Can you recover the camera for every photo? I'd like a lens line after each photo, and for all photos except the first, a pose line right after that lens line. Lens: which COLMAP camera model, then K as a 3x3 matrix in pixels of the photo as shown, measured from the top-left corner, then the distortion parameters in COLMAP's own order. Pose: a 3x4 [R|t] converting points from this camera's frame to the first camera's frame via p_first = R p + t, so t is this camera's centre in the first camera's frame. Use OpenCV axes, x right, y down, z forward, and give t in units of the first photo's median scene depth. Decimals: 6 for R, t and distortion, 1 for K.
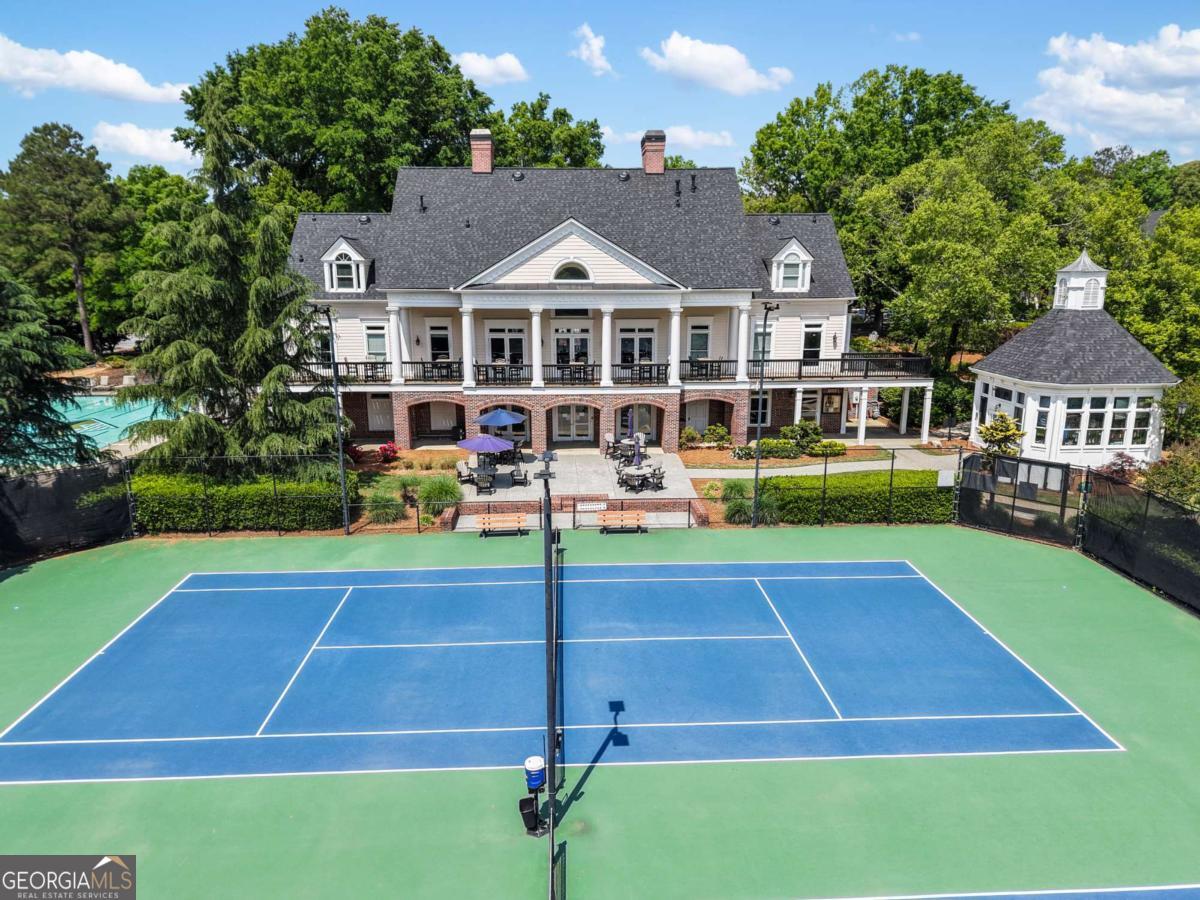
lens RADIAL K [[849.1, 0, 600.0], [0, 849.1, 450.0], [0, 0, 1]] dist [0.004176, -0.001831]
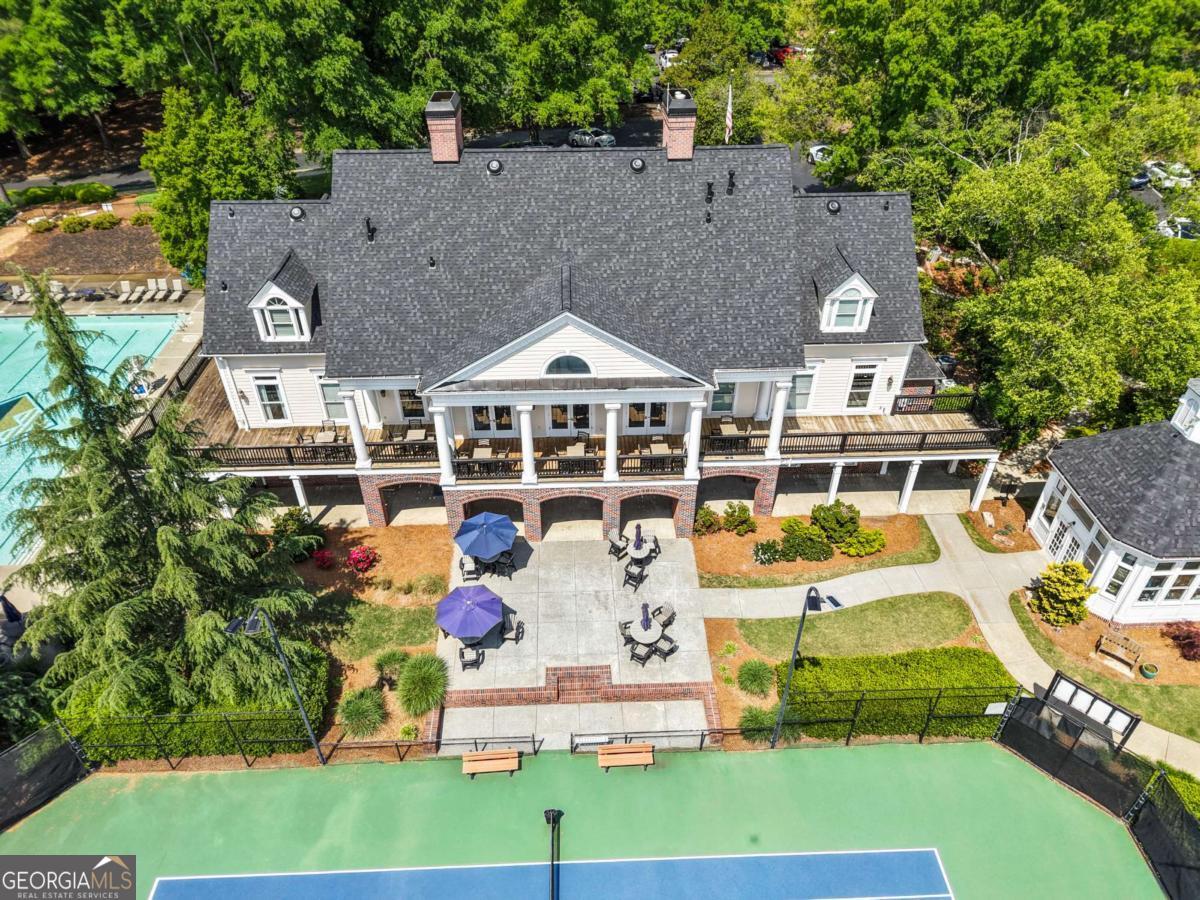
lens RADIAL K [[849.1, 0, 600.0], [0, 849.1, 450.0], [0, 0, 1]] dist [0.004176, -0.001831]
pose [[0.999951, 0.007654, -0.006343, 0.001894], [-0.004247, 0.905821, 0.423640, -0.445416], [0.008988, -0.423592, 0.905809, 0.241586]]
